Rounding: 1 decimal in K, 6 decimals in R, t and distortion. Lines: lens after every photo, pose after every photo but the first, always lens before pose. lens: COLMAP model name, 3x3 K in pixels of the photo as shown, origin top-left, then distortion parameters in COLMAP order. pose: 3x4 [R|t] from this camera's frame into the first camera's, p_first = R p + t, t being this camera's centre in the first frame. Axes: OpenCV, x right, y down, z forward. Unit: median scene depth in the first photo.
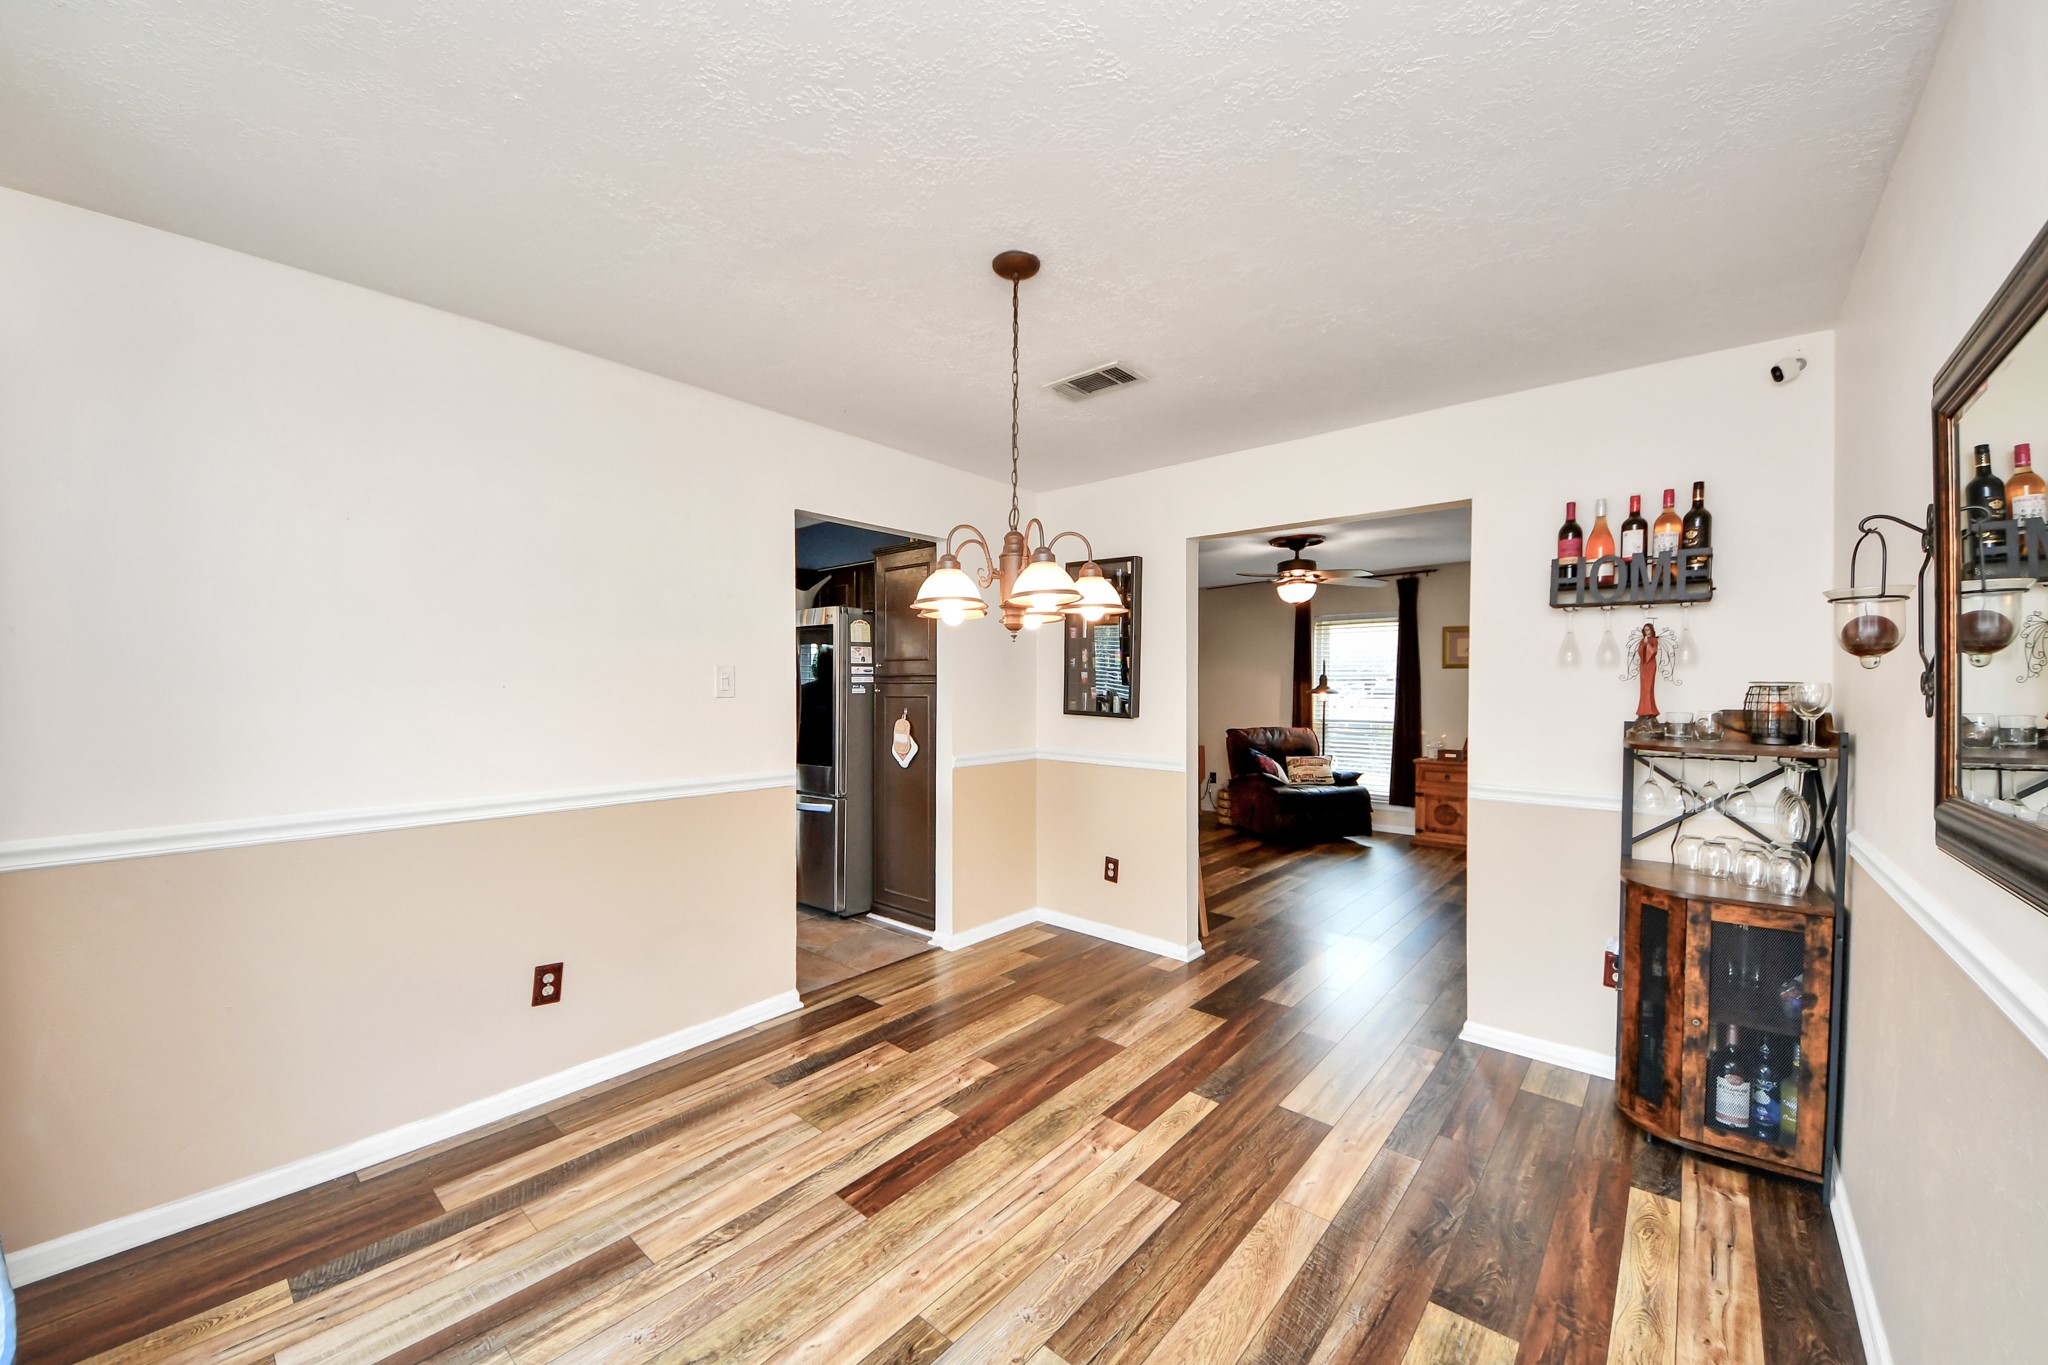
lens RADIAL K [[764.5, 0, 1027.7], [0, 764.5, 702.1], [0, 0, 1]] dist [0.026148, -0.014307]
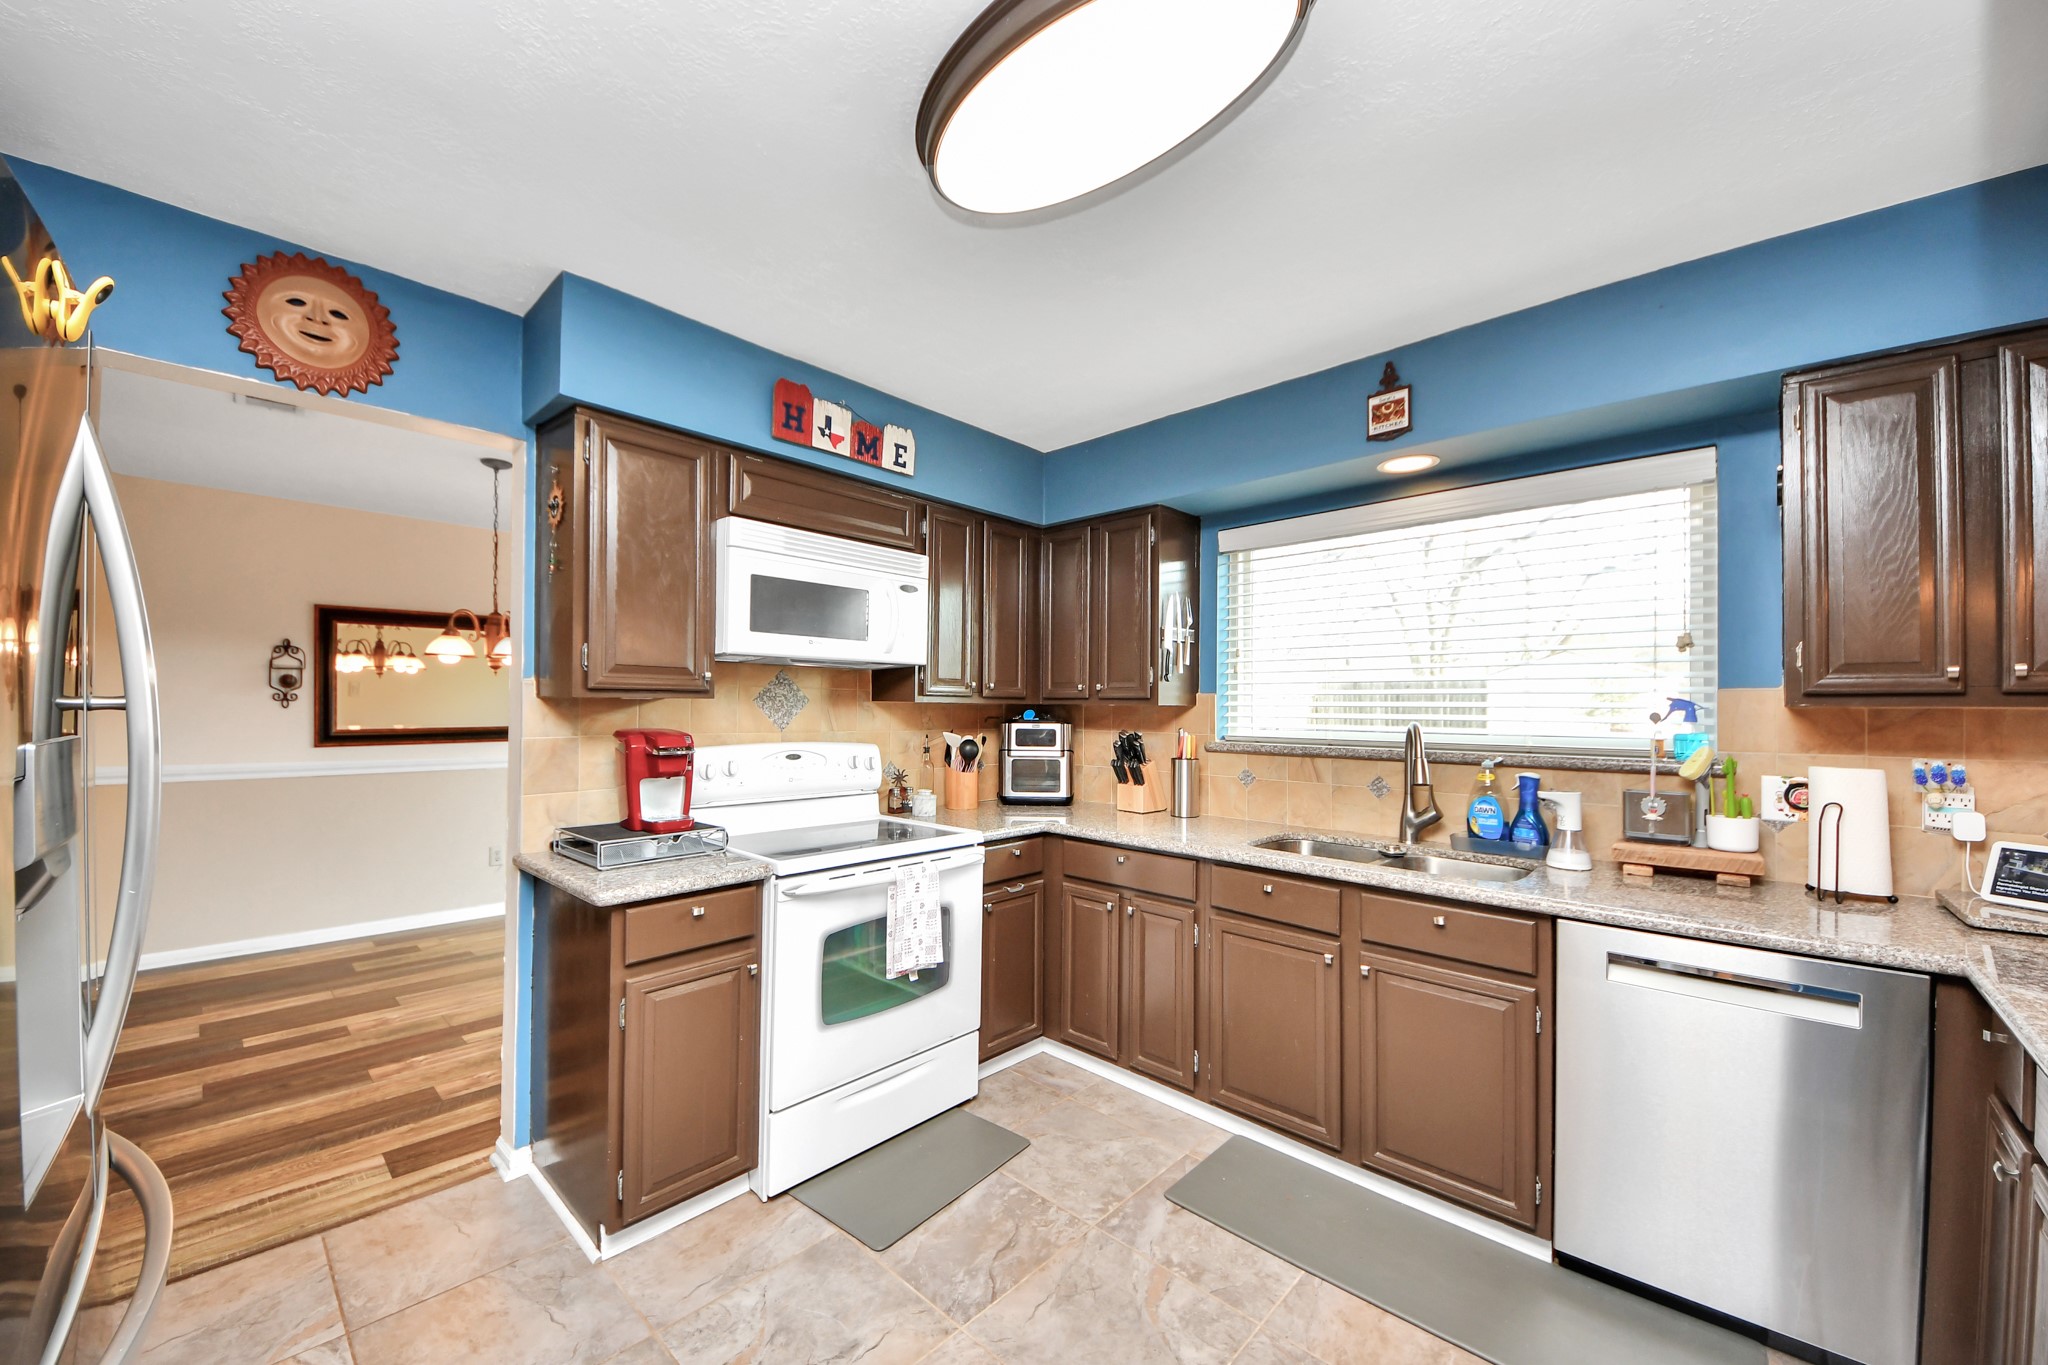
lens RADIAL K [[764.5, 0, 1027.7], [0, 764.5, 702.1], [0, 0, 1]] dist [0.026148, -0.014307]
pose [[-0.999002, -0.017082, 0.041263, -1.192244], [-0.016628, 0.999798, 0.011310, -0.045129], [-0.041448, 0.010612, -0.999084, 2.511693]]
